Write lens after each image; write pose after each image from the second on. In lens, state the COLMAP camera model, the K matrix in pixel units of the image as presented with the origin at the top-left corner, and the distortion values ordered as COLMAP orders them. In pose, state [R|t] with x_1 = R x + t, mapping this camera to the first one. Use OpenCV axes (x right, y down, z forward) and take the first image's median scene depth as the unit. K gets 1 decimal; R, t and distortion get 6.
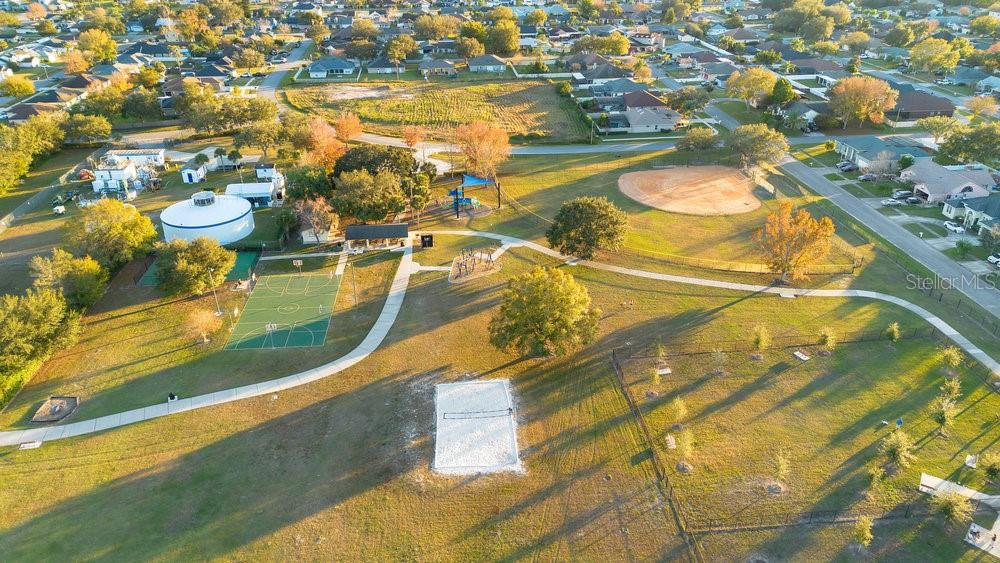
lens RADIAL K [[702.0, 0, 500.0], [0, 702.0, 281.5], [0, 0, 1]] dist [0.073572, -0.078480]
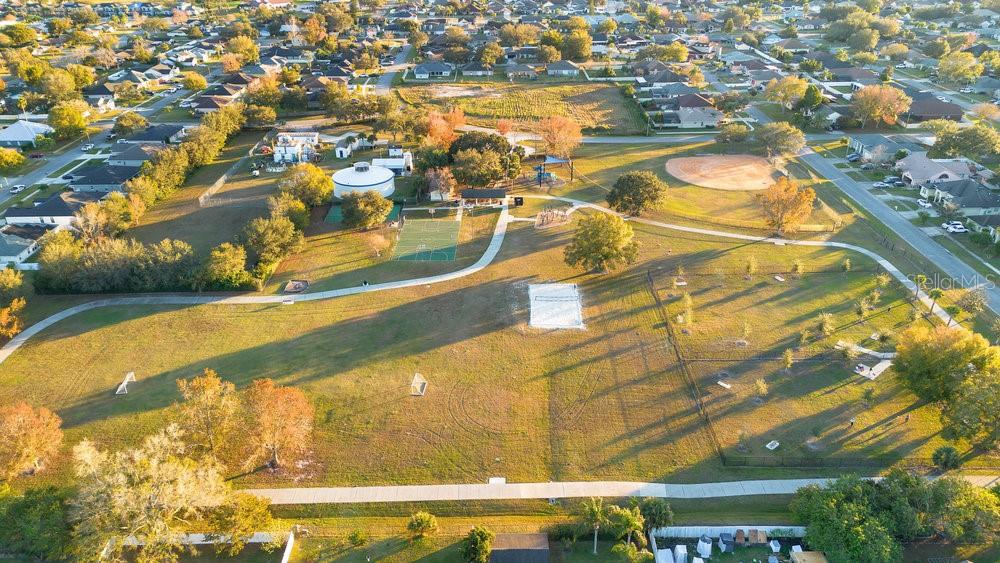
lens RADIAL K [[702.0, 0, 500.0], [0, 702.0, 281.5], [0, 0, 1]] dist [0.073572, -0.078480]
pose [[0.995535, 0.040387, -0.085313, -0.014452], [-0.040227, 0.999184, 0.003585, 0.082568], [0.085388, -0.000137, 0.996348, -0.322654]]
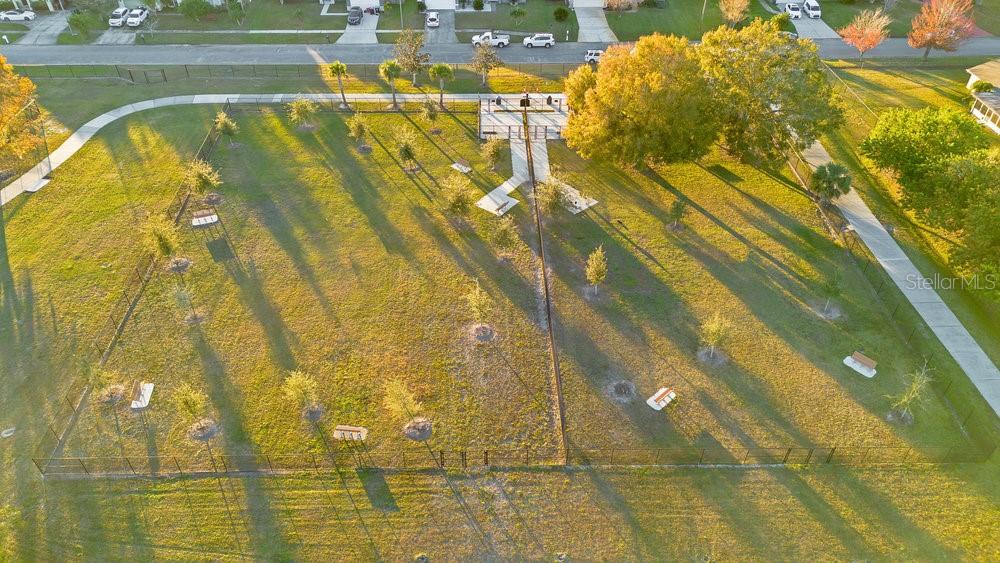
lens RADIAL K [[702.0, 0, 500.0], [0, 702.0, 281.5], [0, 0, 1]] dist [0.073572, -0.078480]
pose [[0.070954, -0.637553, 0.767132, -0.049651], [0.454584, 0.705231, 0.544062, -0.052697], [-0.887873, 0.310123, 0.339860, 0.365001]]
